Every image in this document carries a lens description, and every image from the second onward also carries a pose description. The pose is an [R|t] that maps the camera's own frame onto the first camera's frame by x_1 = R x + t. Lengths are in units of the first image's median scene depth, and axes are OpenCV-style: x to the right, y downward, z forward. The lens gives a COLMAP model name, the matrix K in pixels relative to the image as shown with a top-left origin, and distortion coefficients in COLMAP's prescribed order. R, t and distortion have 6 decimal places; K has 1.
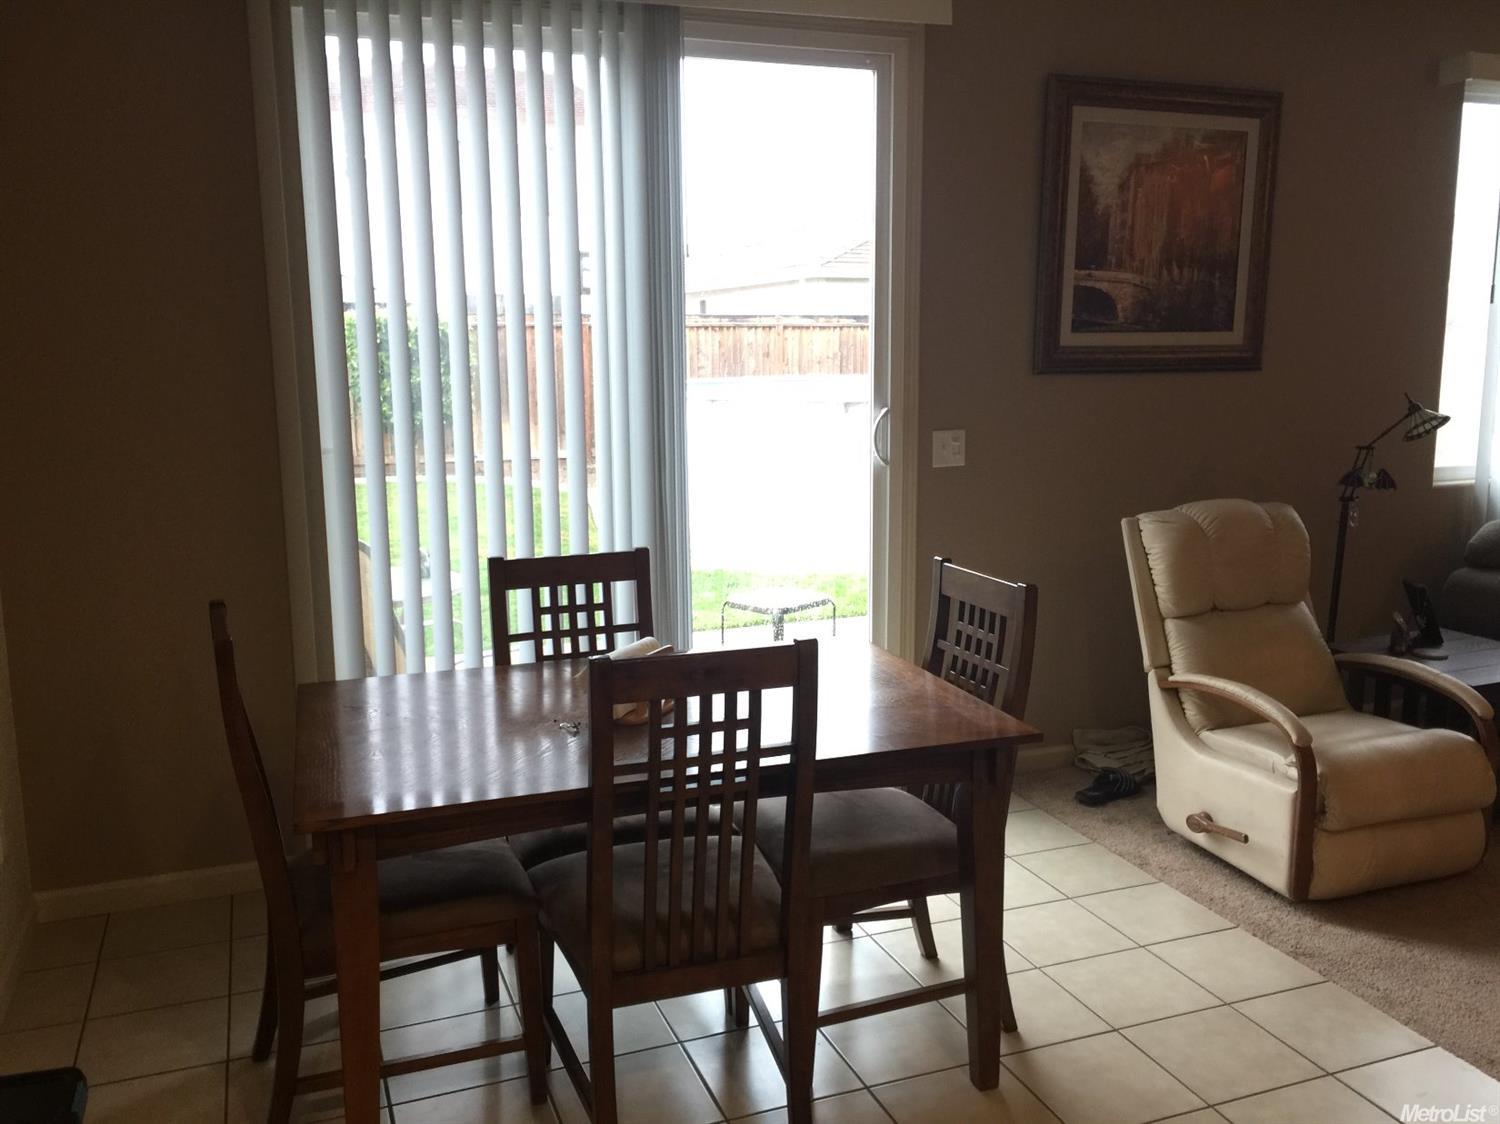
lens RADIAL K [[1292.4, 0, 748.2], [0, 1292.4, 568.7], [0, 0, 1]] dist [0.021090, 0.005909]
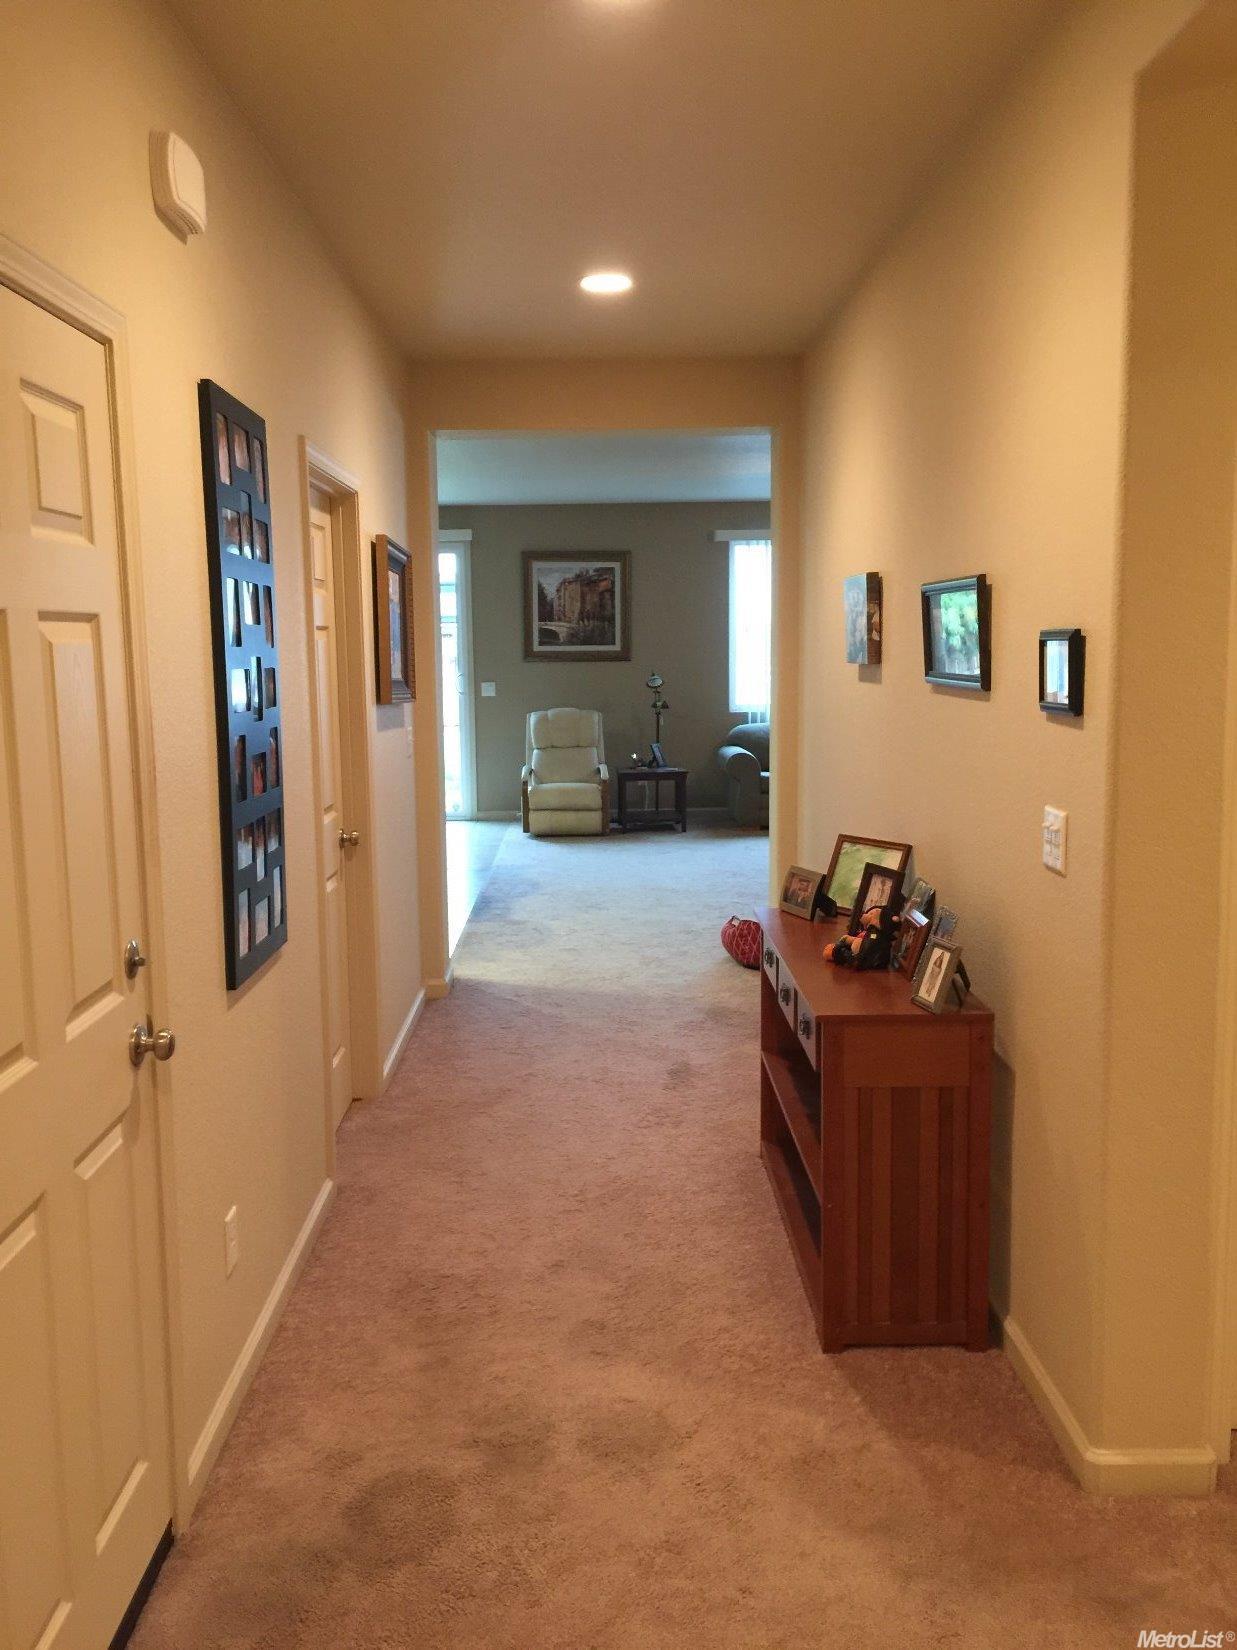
lens RADIAL K [[1421.7, 0, 620.2], [0, 1421.7, 821.8], [0, 0, 1]] dist [0.021090, 0.005909]
pose [[0.940669, 0.040341, -0.336919, 1.373883], [-0.058420, 0.997336, -0.043690, 0.283022], [0.334259, 0.060781, 0.940519, -1.598251]]
